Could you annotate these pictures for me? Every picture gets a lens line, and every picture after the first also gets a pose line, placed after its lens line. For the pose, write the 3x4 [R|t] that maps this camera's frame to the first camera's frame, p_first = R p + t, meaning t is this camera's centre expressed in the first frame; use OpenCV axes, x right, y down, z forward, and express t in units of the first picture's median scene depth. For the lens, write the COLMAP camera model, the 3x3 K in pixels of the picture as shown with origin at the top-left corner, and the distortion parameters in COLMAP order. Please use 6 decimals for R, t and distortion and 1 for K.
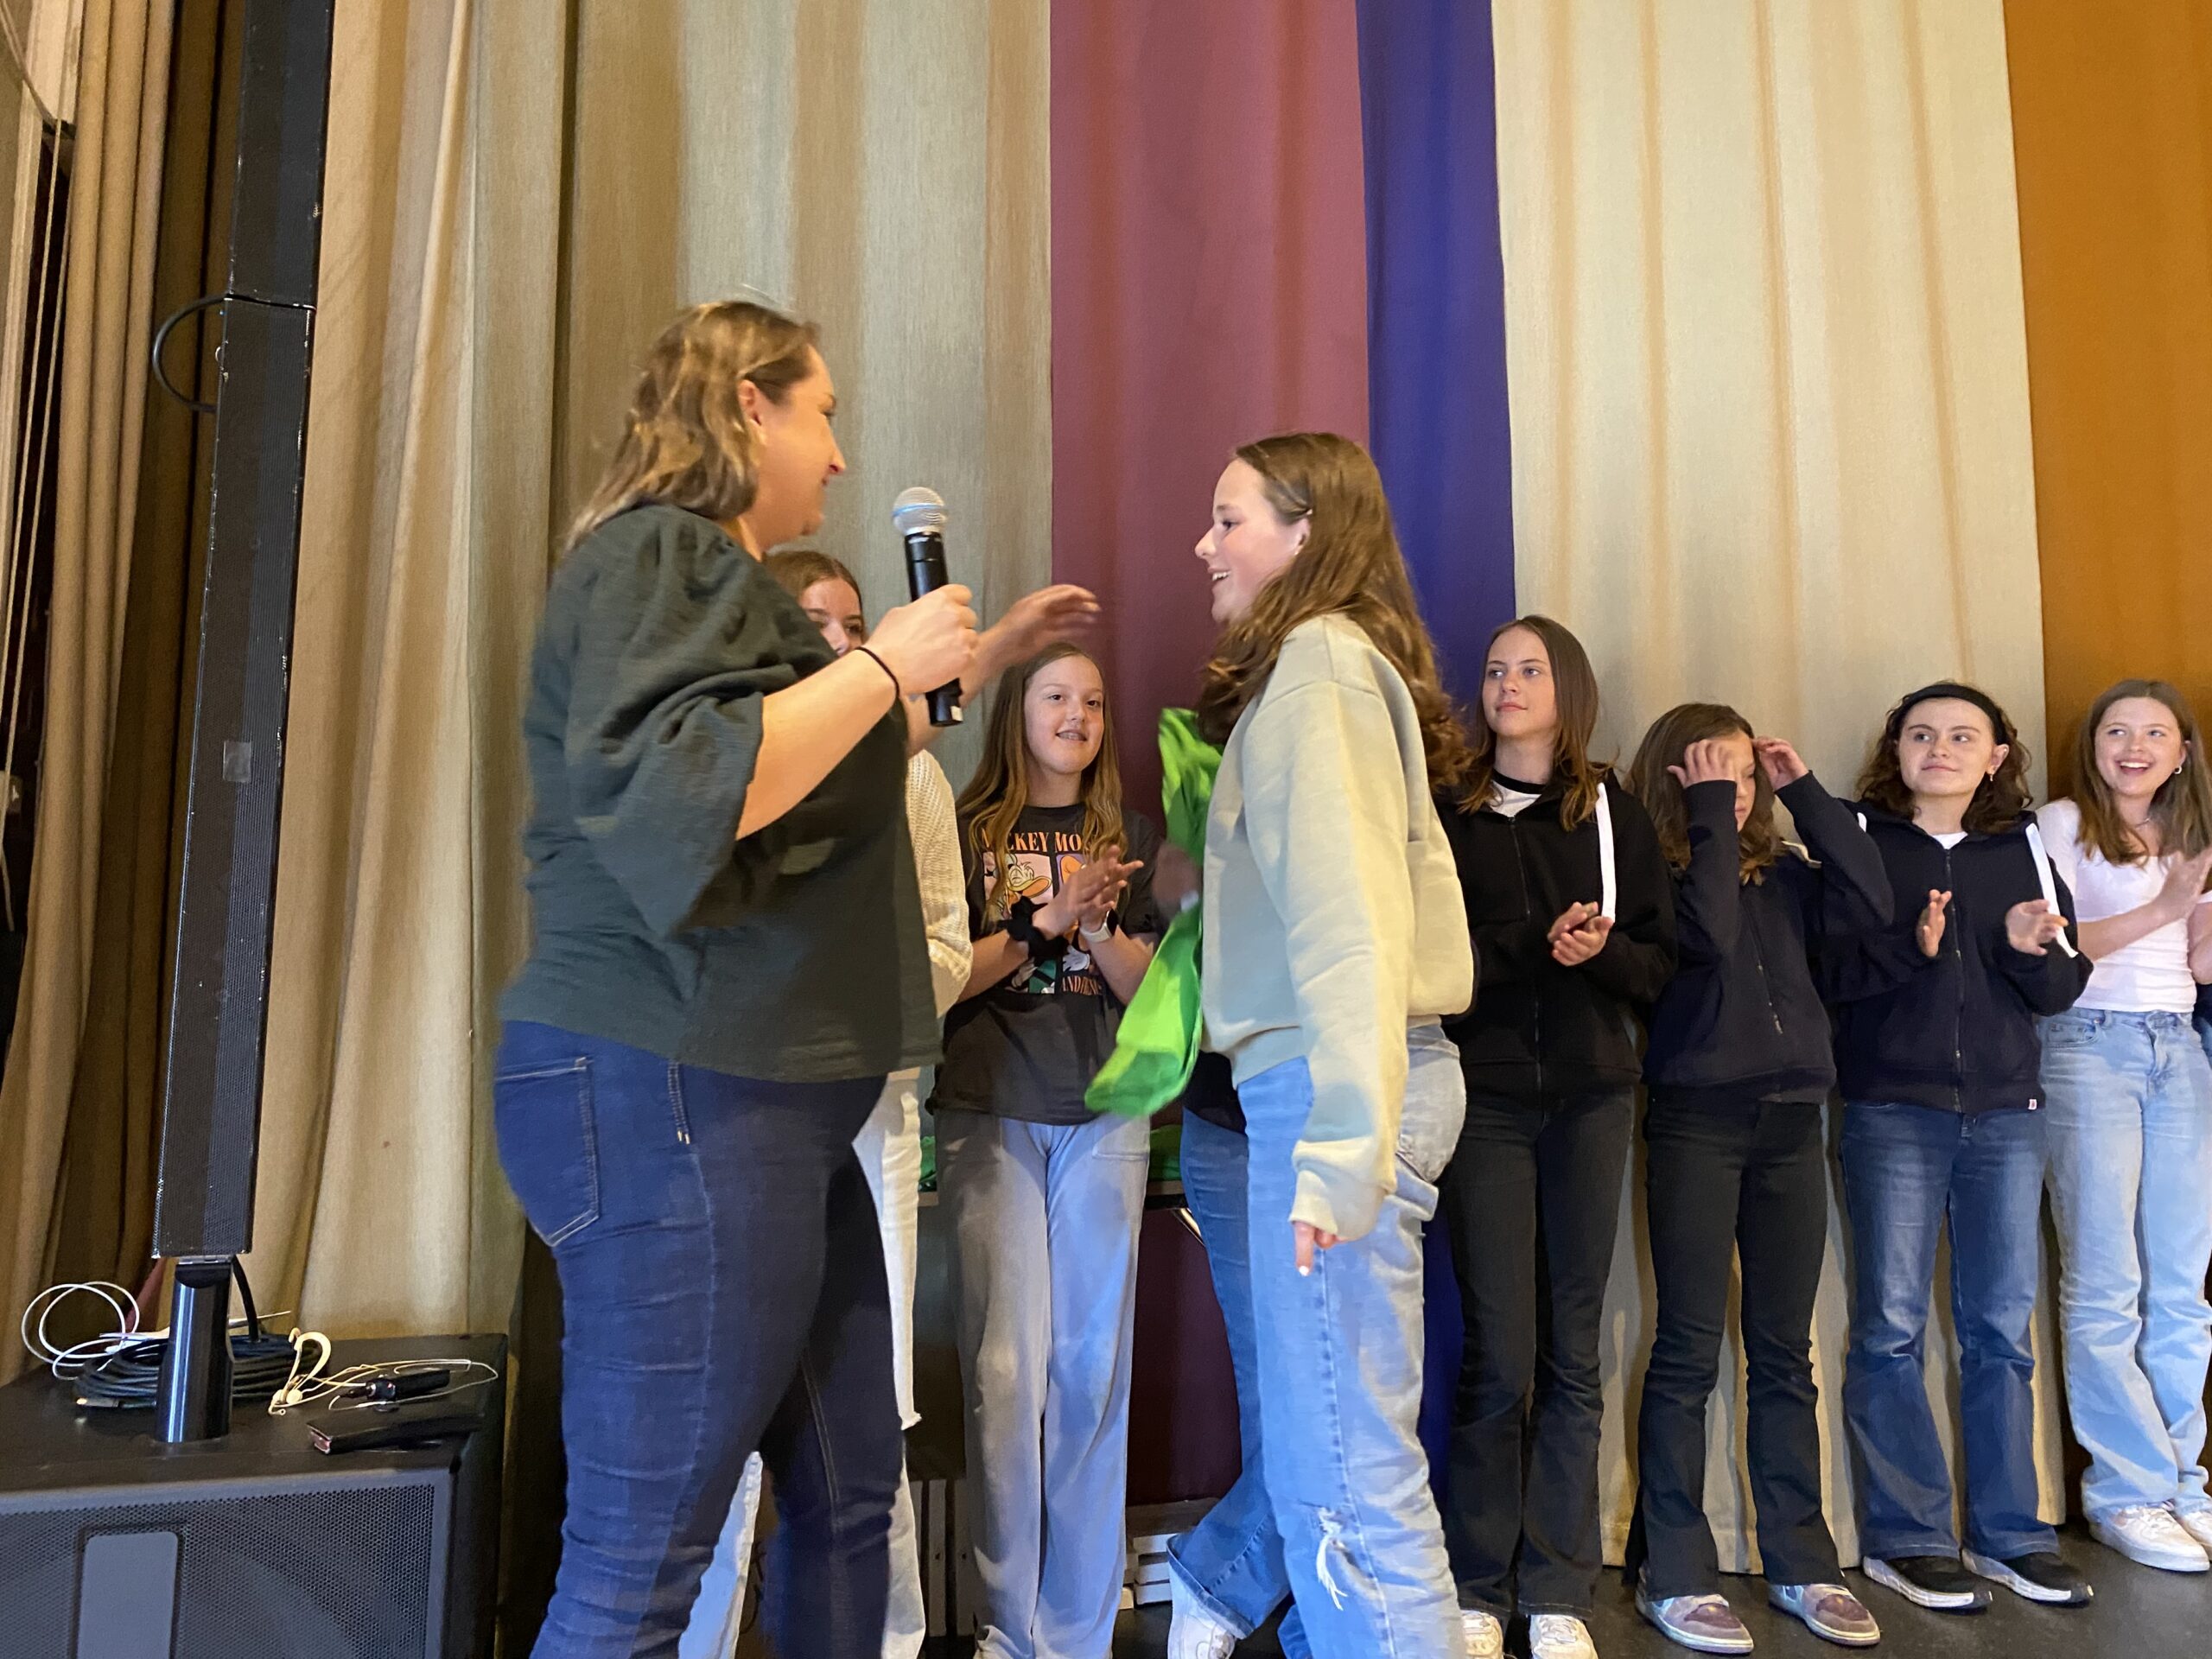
lens RADIAL K [[1670.2, 0, 1104.8], [0, 1670.2, 812.8], [0, 0, 1]] dist [0.006345, -0.000346]
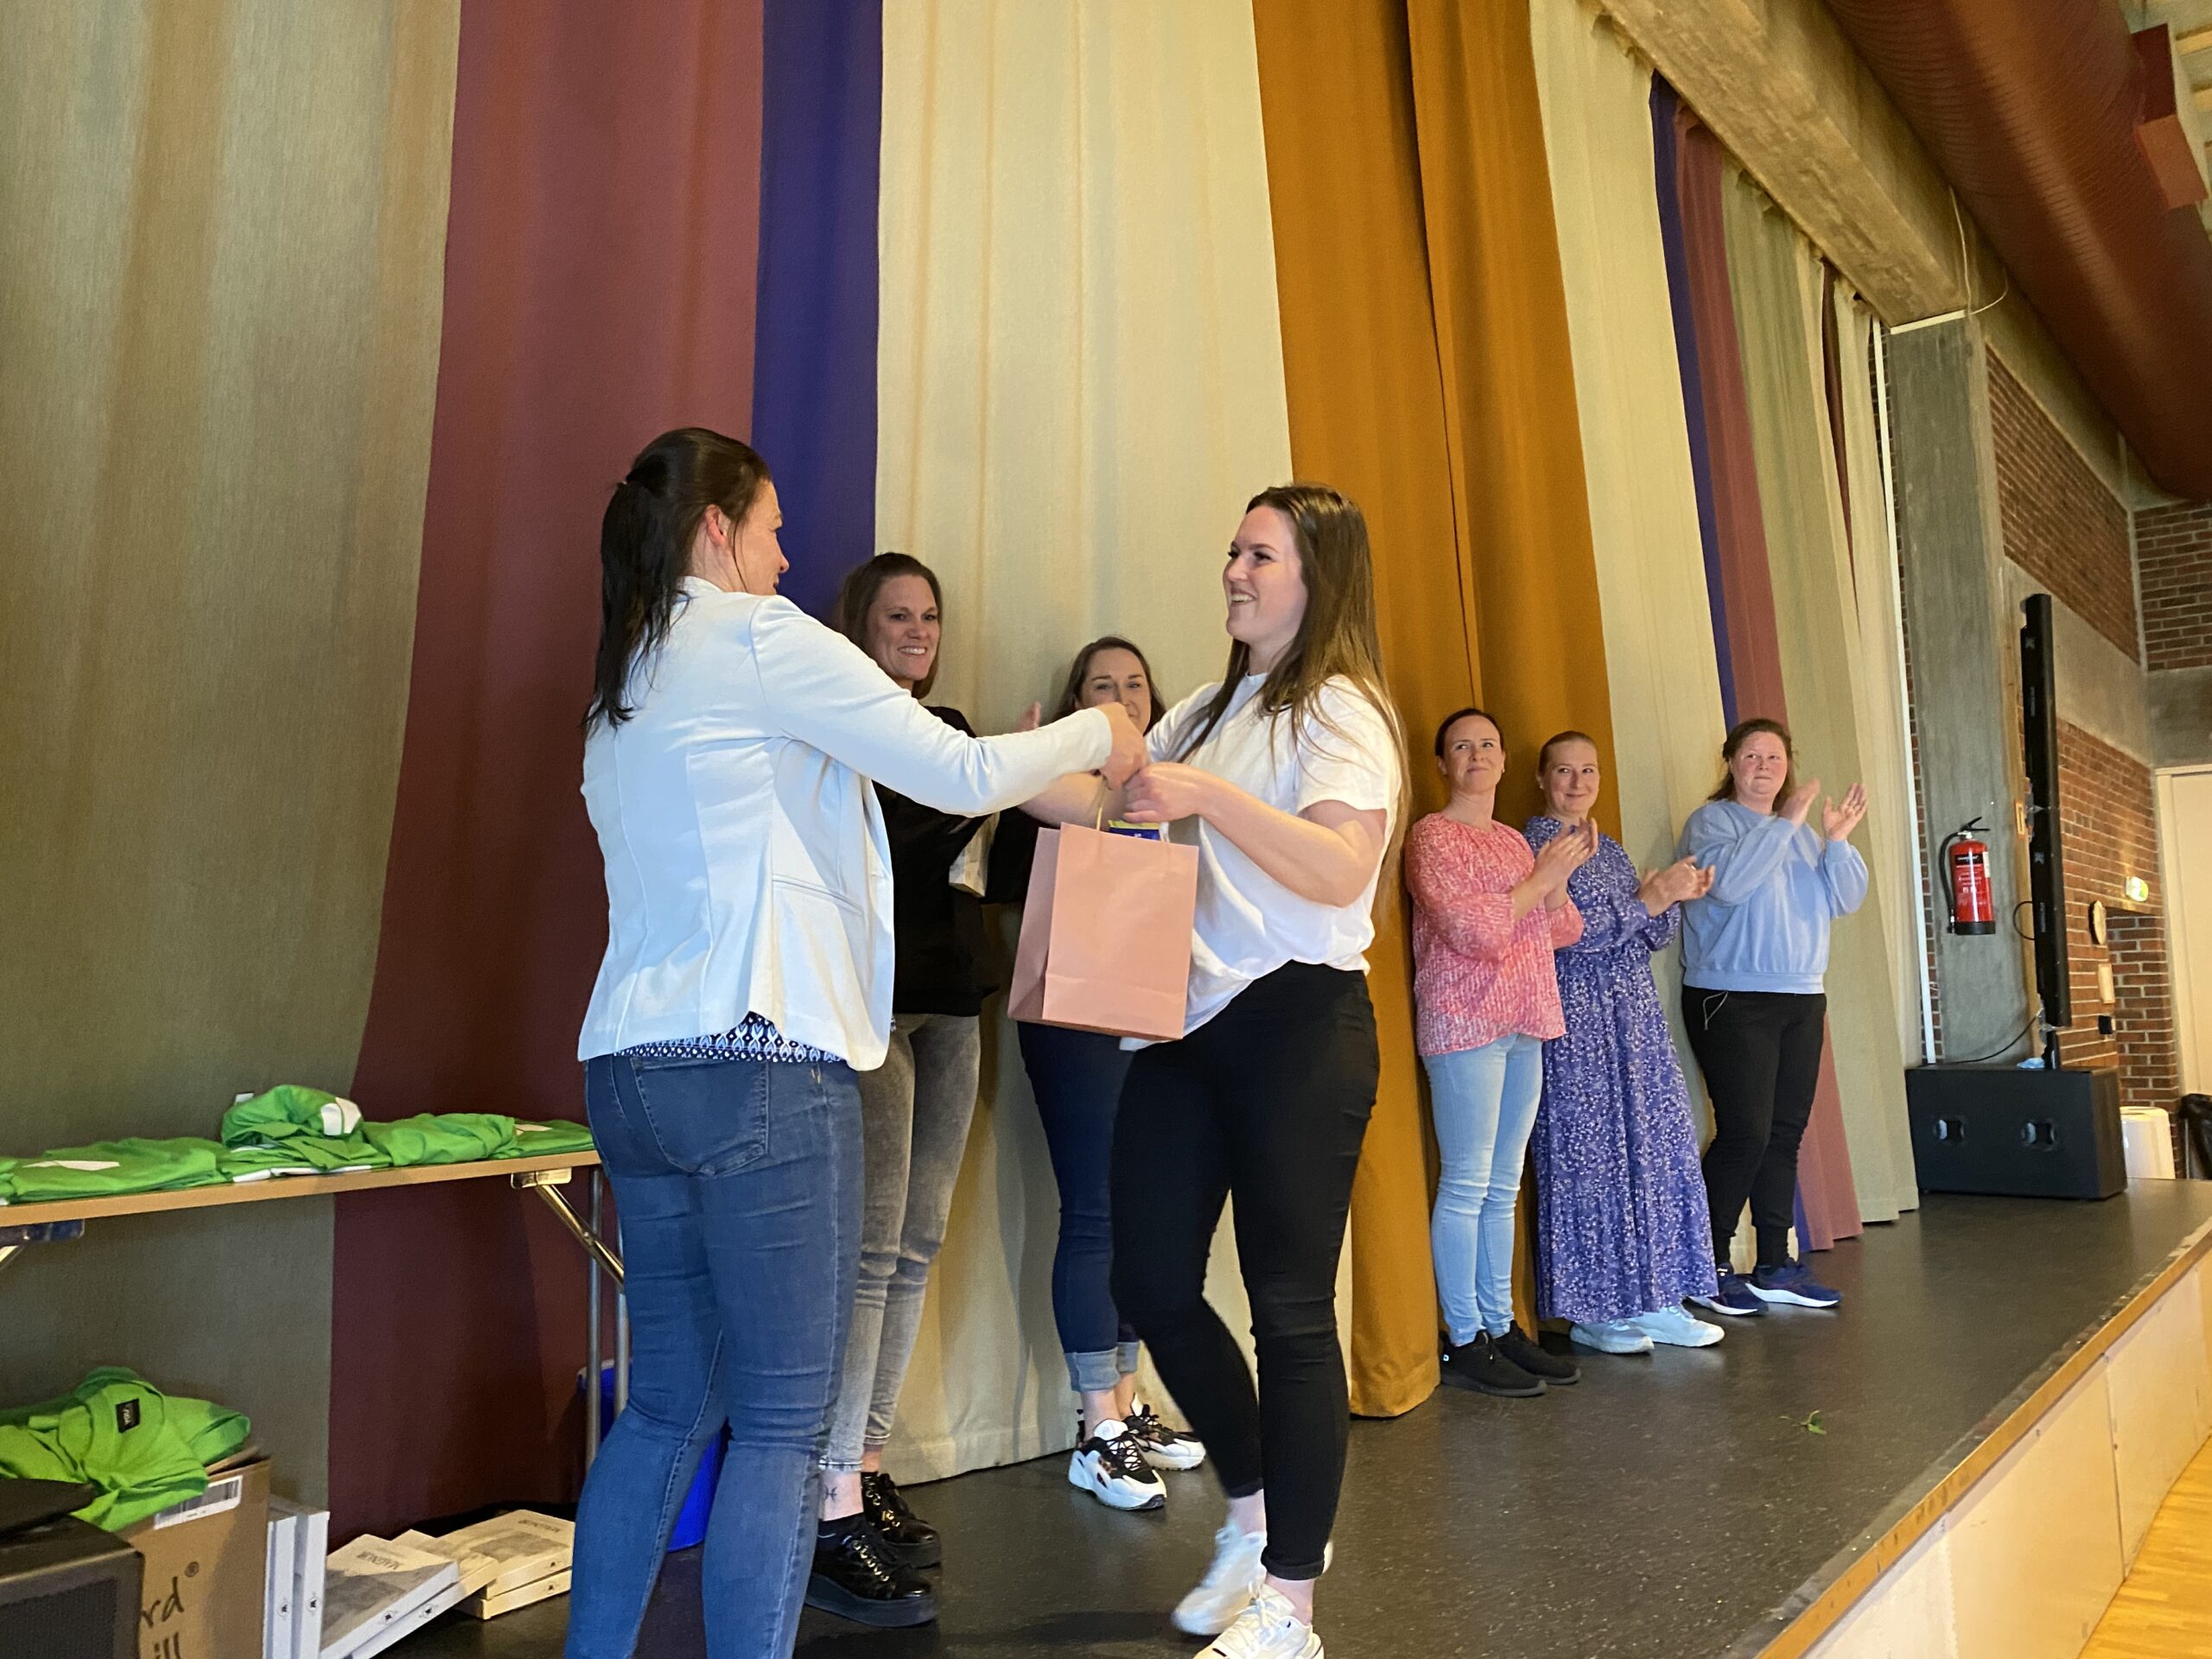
lens RADIAL K [[1670.2, 0, 1070.3], [0, 1670.2, 822.0], [0, 0, 1]] dist [0.006345, -0.000346]
pose [[0.806765, 0.062887, 0.587516, -0.279027], [-0.073624, 0.997270, -0.005648, 0.018948], [-0.586267, -0.038699, 0.809193, 0.082427]]
